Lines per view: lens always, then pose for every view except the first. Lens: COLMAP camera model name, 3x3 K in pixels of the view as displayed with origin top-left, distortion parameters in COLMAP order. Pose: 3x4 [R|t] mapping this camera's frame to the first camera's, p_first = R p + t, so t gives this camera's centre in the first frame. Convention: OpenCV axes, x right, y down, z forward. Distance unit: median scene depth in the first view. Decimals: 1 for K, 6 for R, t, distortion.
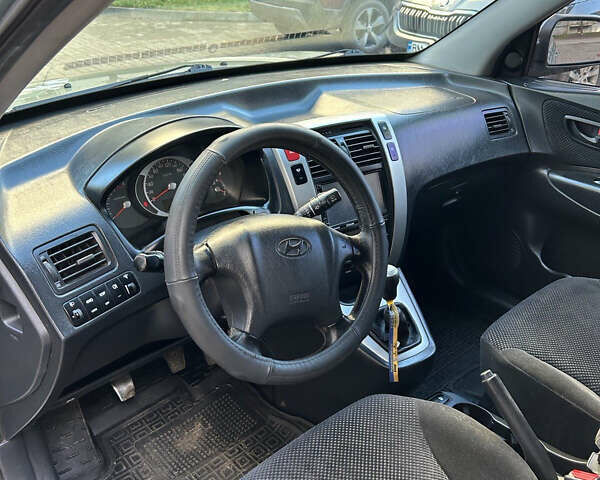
lens RADIAL K [[601.5, 0, 296.7], [0, 601.5, 233.9], [0, 0, 1]] dist [0.030993, -0.004338]
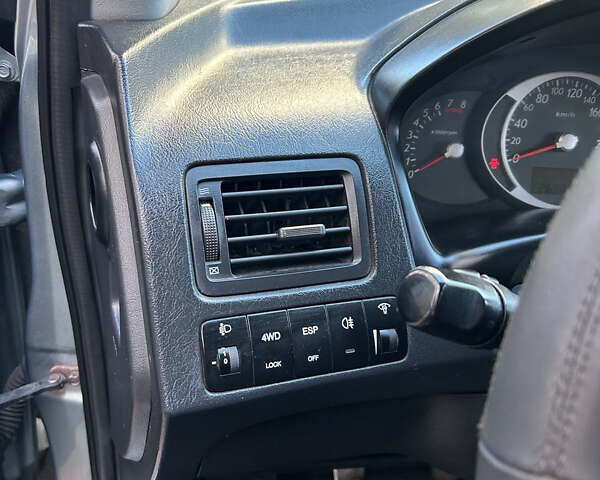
lens RADIAL K [[601.5, 0, 296.7], [0, 601.5, 233.9], [0, 0, 1]] dist [0.030993, -0.004338]
pose [[0.807801, 0.312333, -0.499905, -0.152601], [-0.316311, 0.945319, 0.079491, 0.013341], [0.497398, 0.093913, 0.862424, 0.644010]]
